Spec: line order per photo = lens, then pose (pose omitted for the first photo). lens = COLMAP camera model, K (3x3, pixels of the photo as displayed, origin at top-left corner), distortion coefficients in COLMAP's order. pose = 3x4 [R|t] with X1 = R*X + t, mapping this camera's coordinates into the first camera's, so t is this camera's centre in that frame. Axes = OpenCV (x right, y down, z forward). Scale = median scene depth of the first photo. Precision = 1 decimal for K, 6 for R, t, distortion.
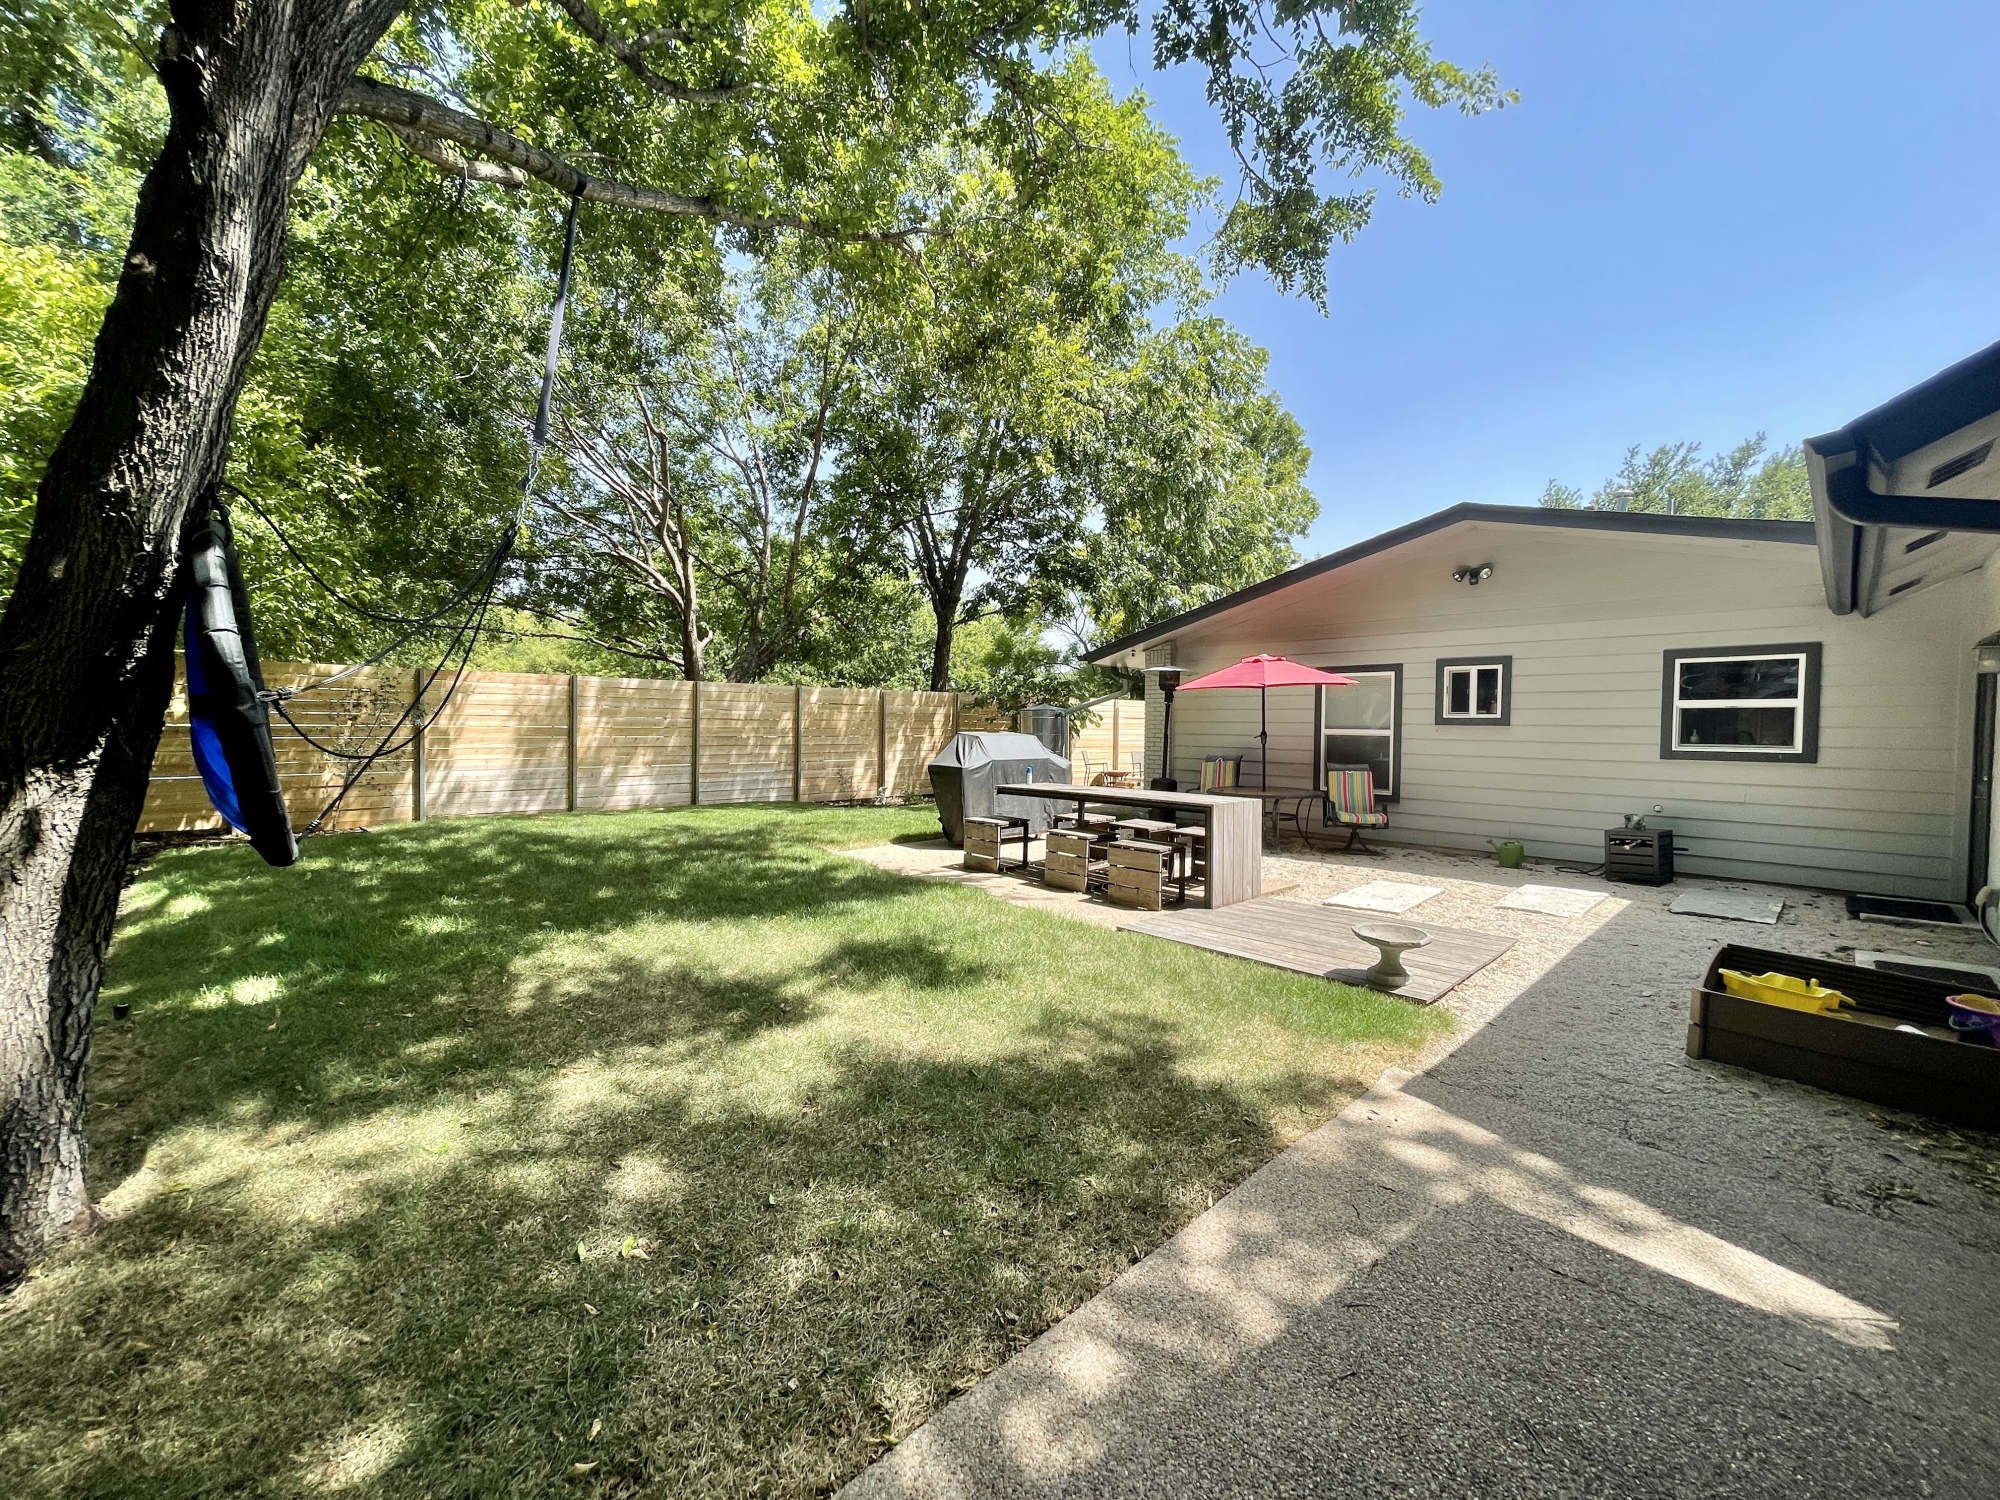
lens RADIAL K [[817.8, 0, 1000.0], [0, 817.8, 750.0], [0, 0, 1]] dist [-0.012500, -0.000119]
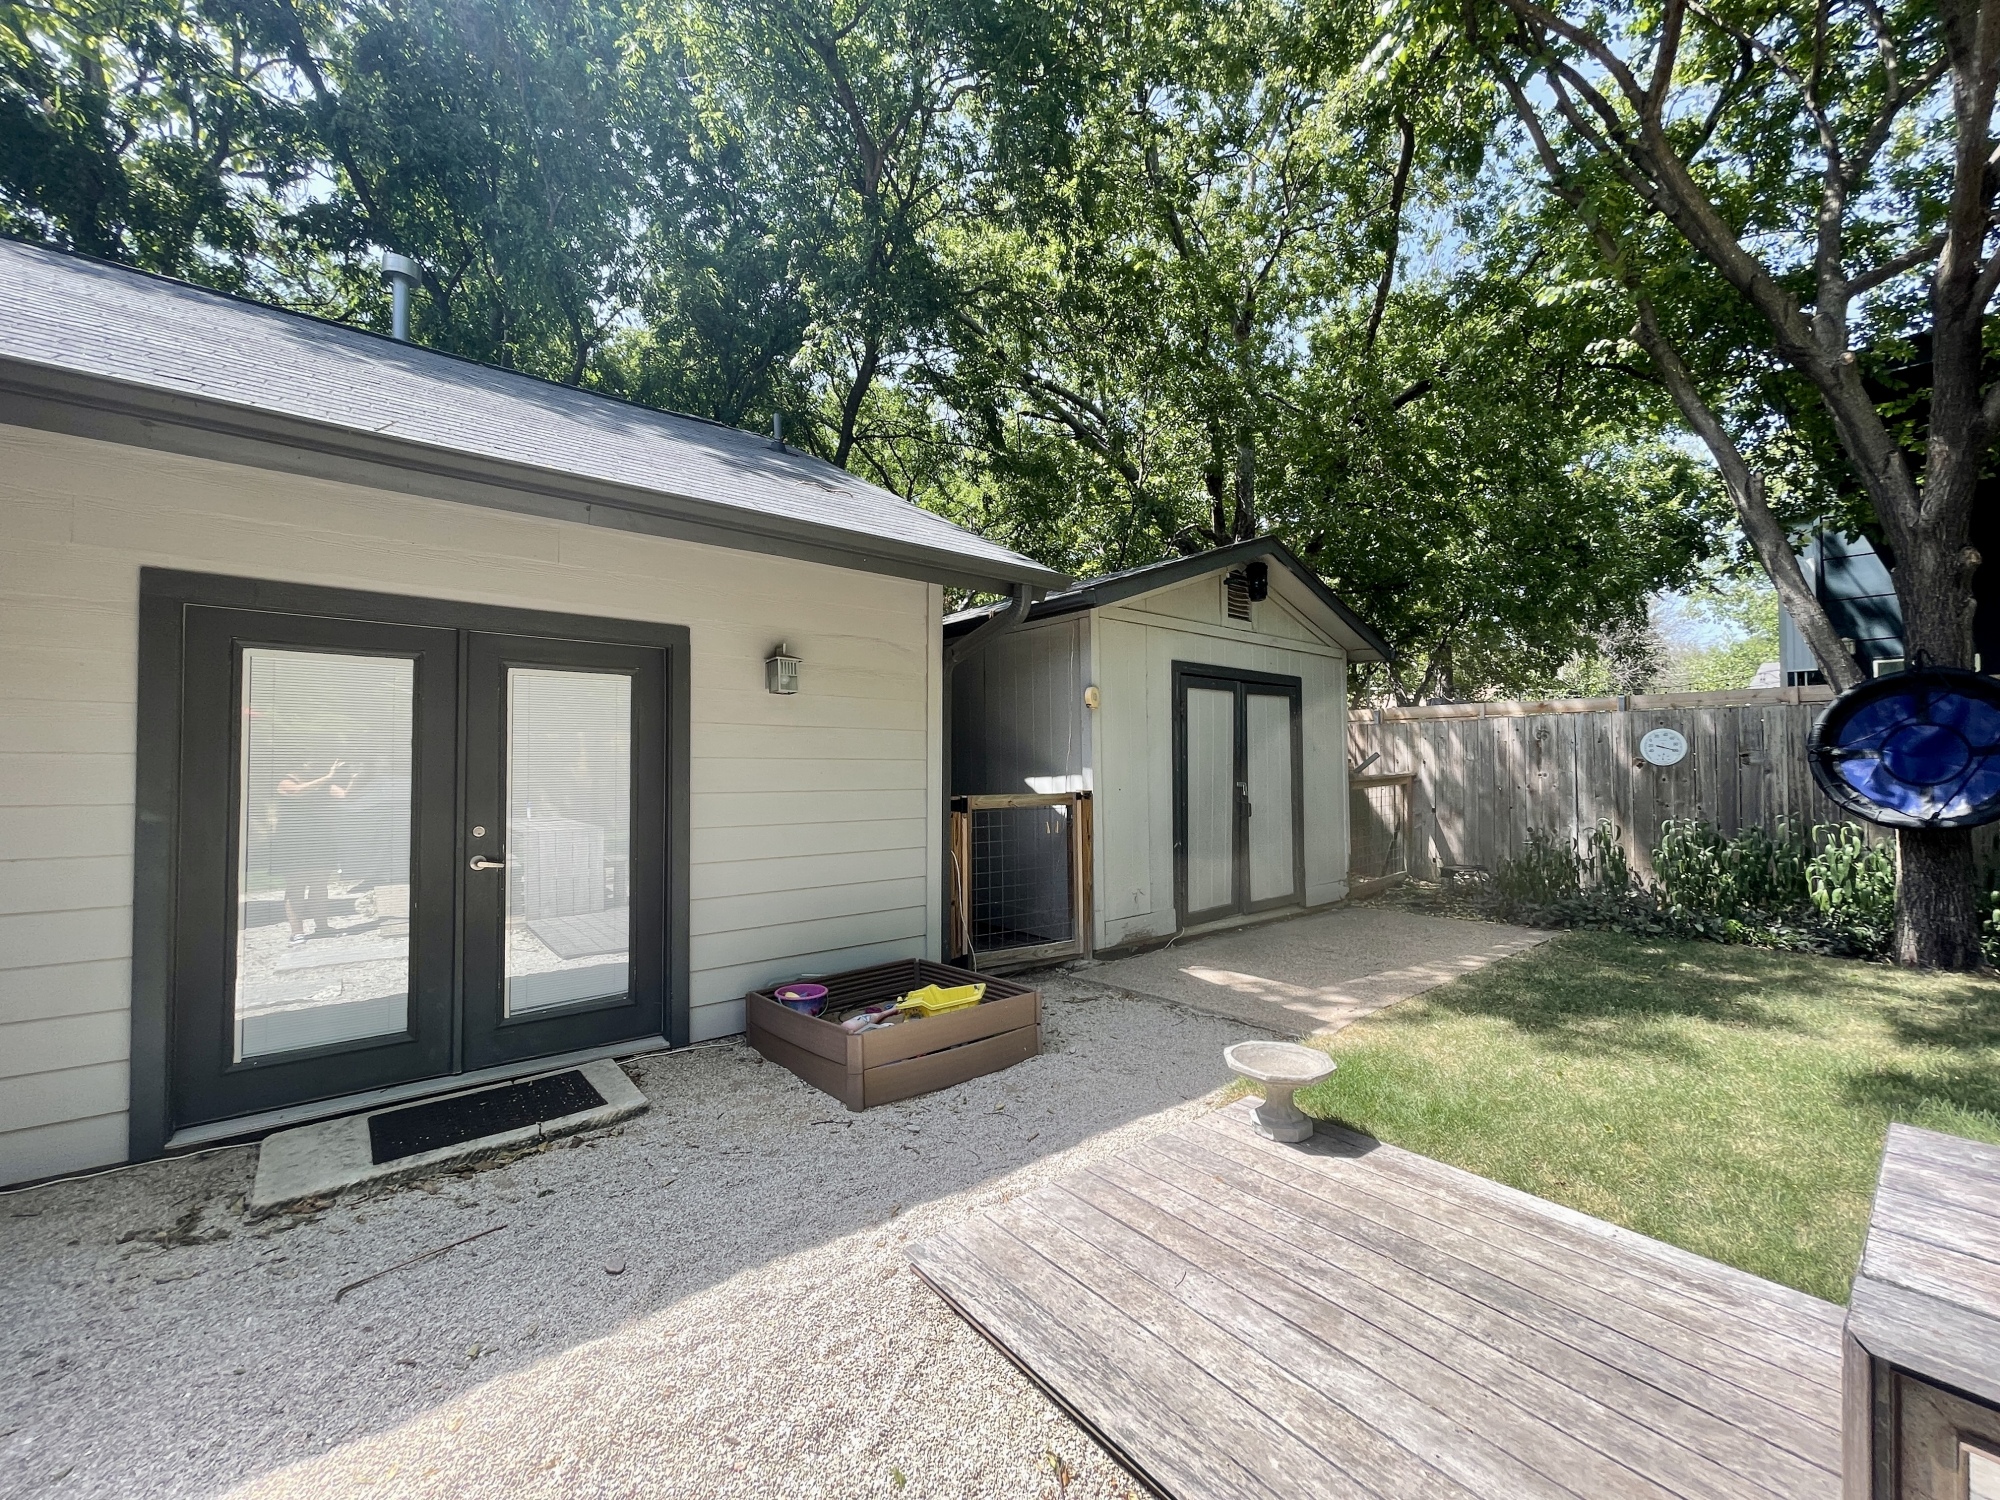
lens RADIAL K [[817.8, 0, 1000.0], [0, 817.8, 750.0], [0, 0, 1]] dist [-0.012500, -0.000119]
pose [[-0.994085, -0.009920, 0.108151, 0.211081], [-0.007499, 0.999713, 0.022770, -0.016665], [-0.108345, 0.021825, -0.993874, 0.561680]]
